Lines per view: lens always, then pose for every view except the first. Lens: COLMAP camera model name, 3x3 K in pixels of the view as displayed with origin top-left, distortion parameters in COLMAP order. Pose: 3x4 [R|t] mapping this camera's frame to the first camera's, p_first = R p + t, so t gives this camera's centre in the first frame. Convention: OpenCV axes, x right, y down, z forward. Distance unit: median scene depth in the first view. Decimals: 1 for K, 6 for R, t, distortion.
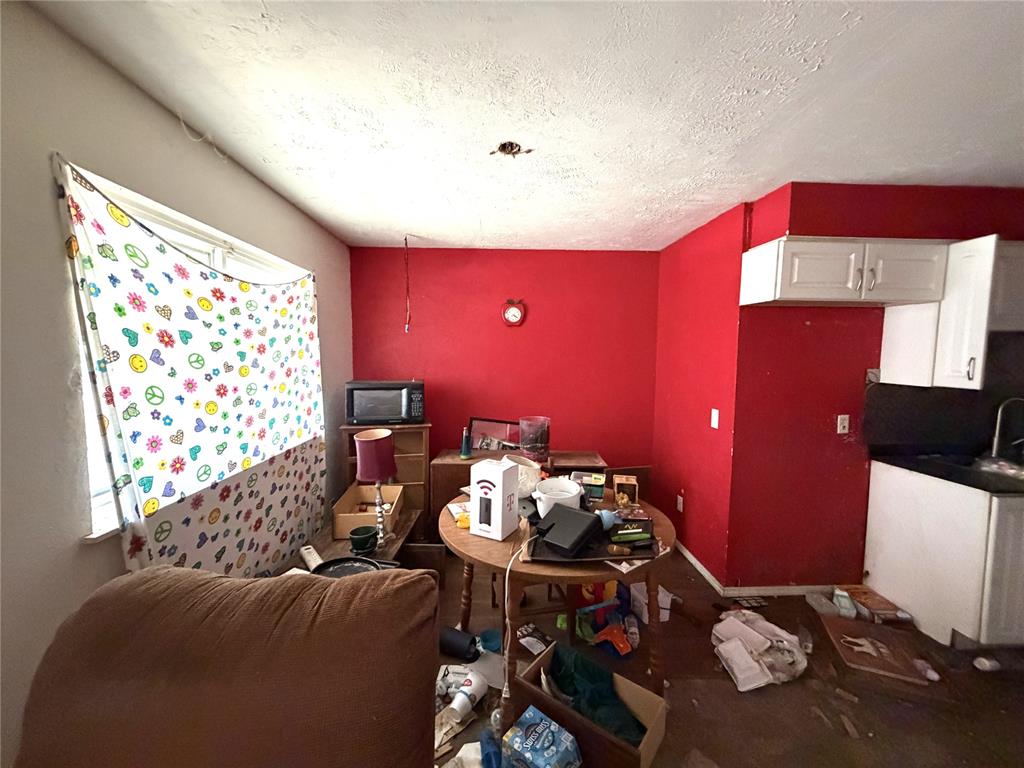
lens RADIAL K [[411.7, 0, 509.2], [0, 411.7, 386.3], [0, 0, 1]] dist [-0.003509, 0.000453]
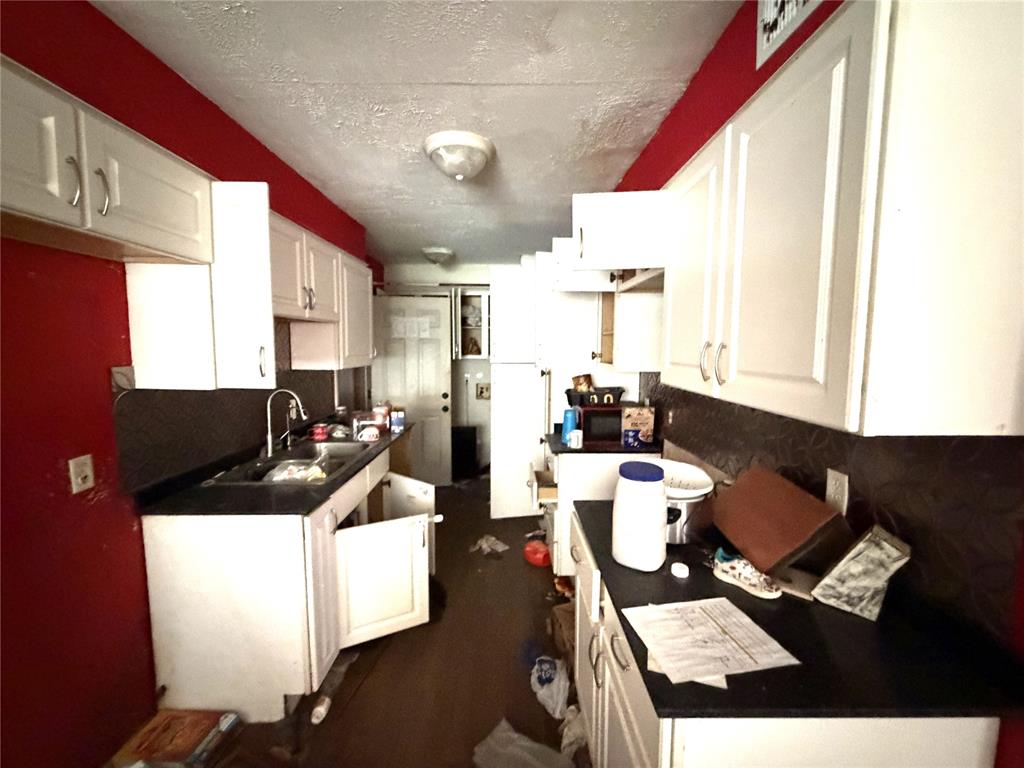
lens RADIAL K [[411.7, 0, 509.8], [0, 411.7, 382.0], [0, 0, 1]] dist [-0.003509, 0.000453]
pose [[0.046595, -0.093512, 0.994527, 0.342953], [0.077975, 0.992911, 0.089707, -0.032018], [-0.995866, 0.073368, 0.053556, 0.438900]]
